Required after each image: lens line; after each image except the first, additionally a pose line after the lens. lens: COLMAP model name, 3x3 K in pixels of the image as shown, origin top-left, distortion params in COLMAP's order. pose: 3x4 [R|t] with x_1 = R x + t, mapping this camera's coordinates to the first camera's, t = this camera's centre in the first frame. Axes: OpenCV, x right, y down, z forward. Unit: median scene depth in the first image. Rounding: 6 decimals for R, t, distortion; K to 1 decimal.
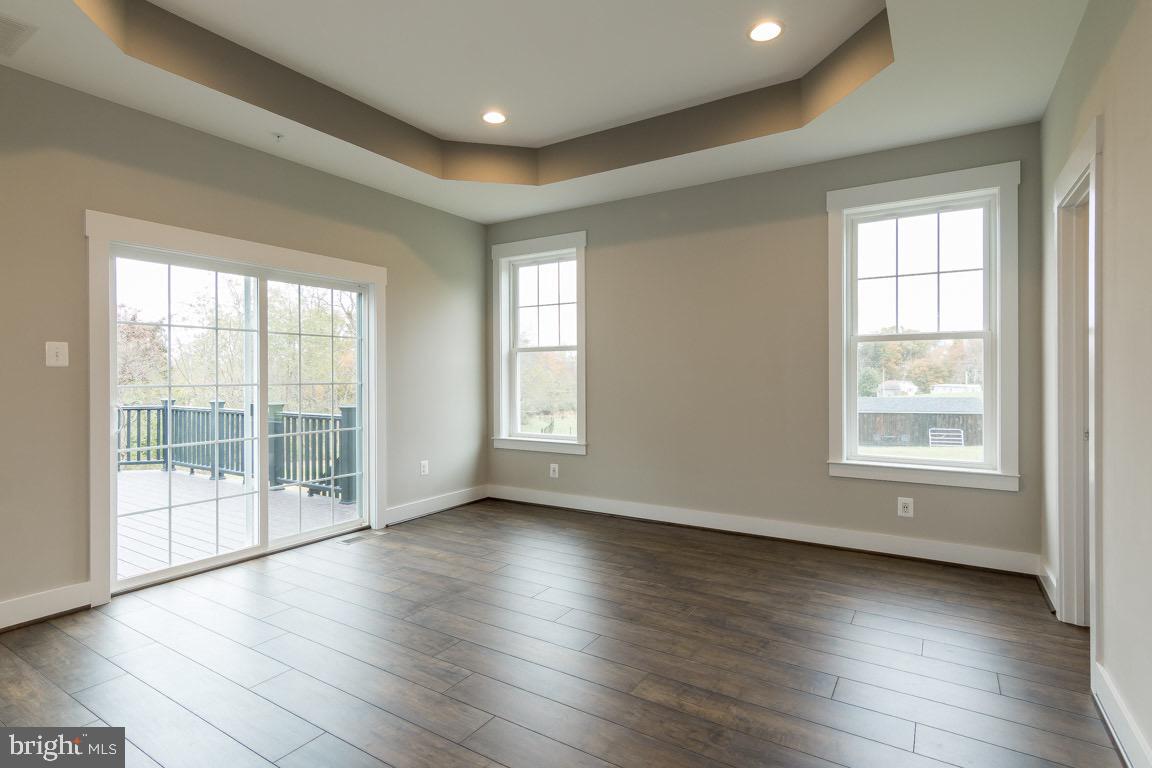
lens RADIAL K [[582.3, 0, 570.1], [0, 582.3, 379.9], [0, 0, 1]] dist [0.022233, 0.000227]
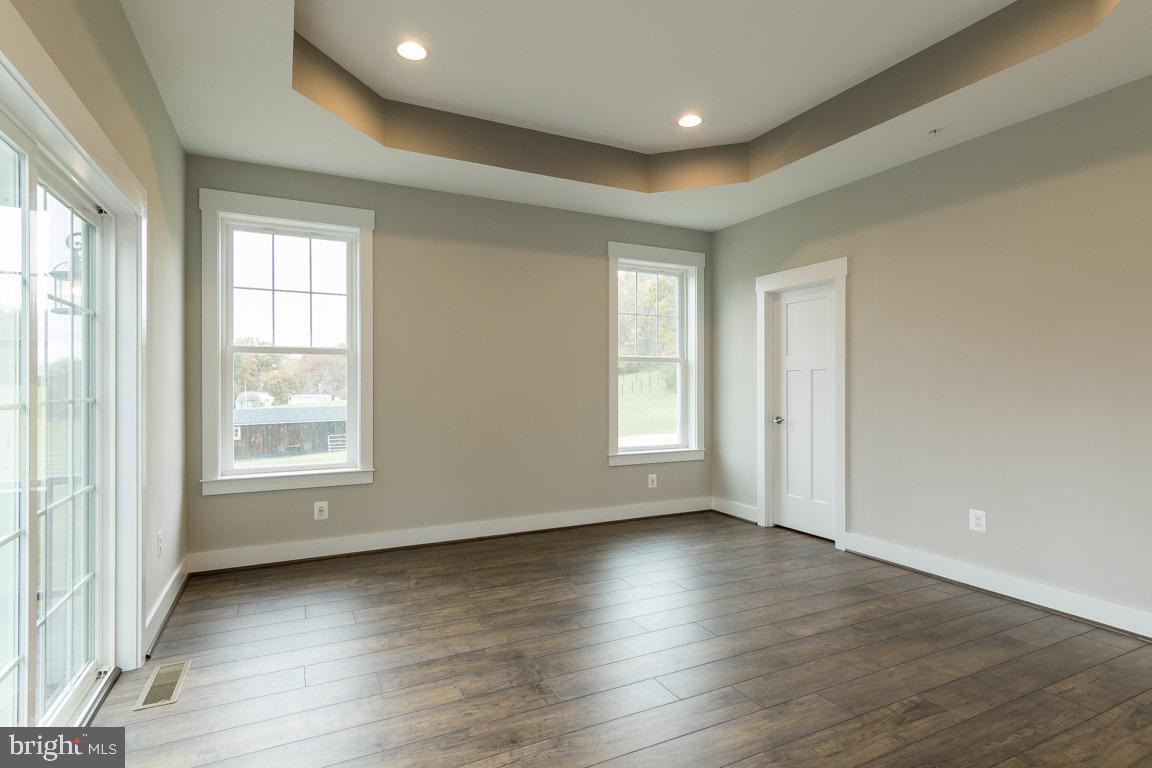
lens RADIAL K [[582.0, 0, 573.1], [0, 582.0, 381.7], [0, 0, 1]] dist [0.001724, 0.000797]
pose [[0.512155, 0.008434, 0.858852, -0.496624], [0.005458, 0.999900, -0.013073, -0.001437], [-0.858876, 0.011383, 0.512057, 0.310517]]
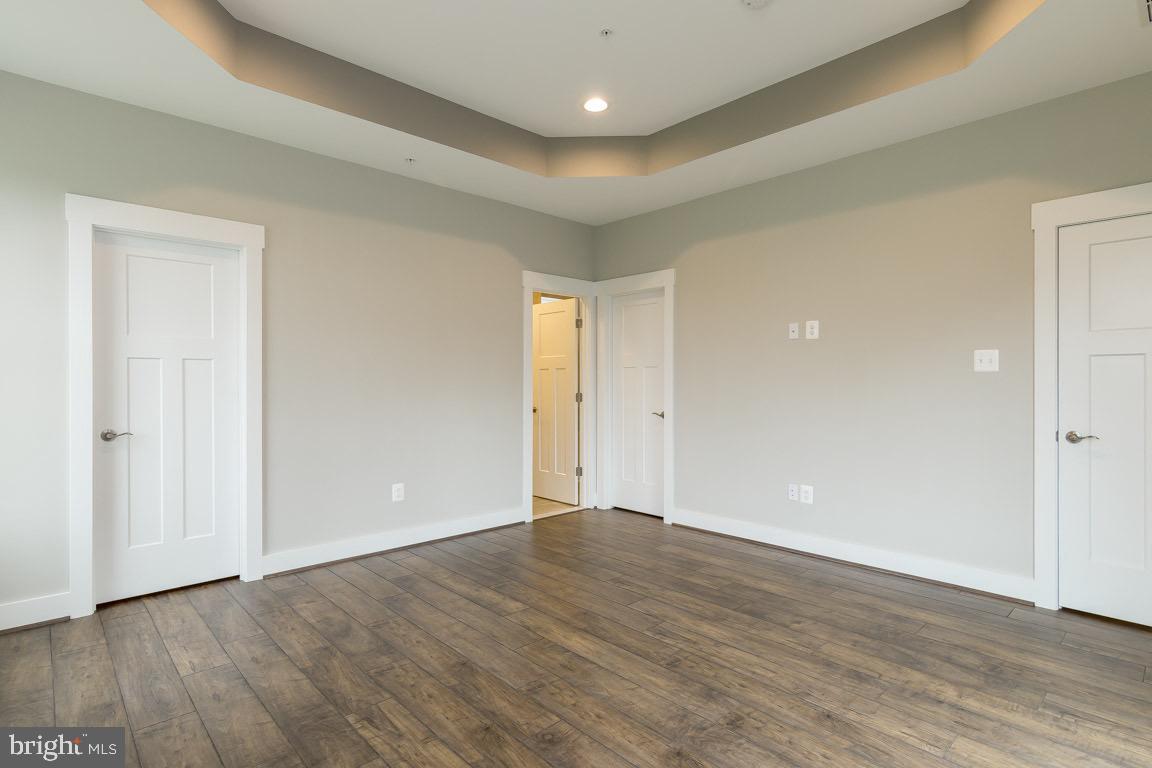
lens RADIAL K [[577.2, 0, 572.1], [0, 577.2, 383.3], [0, 0, 1]] dist [0.002130, 0.000668]
pose [[-0.969519, 0.002525, 0.245003, -0.135963], [0.005282, 0.999930, 0.010597, -0.006584], [-0.244959, 0.011568, -0.969464, 0.932066]]
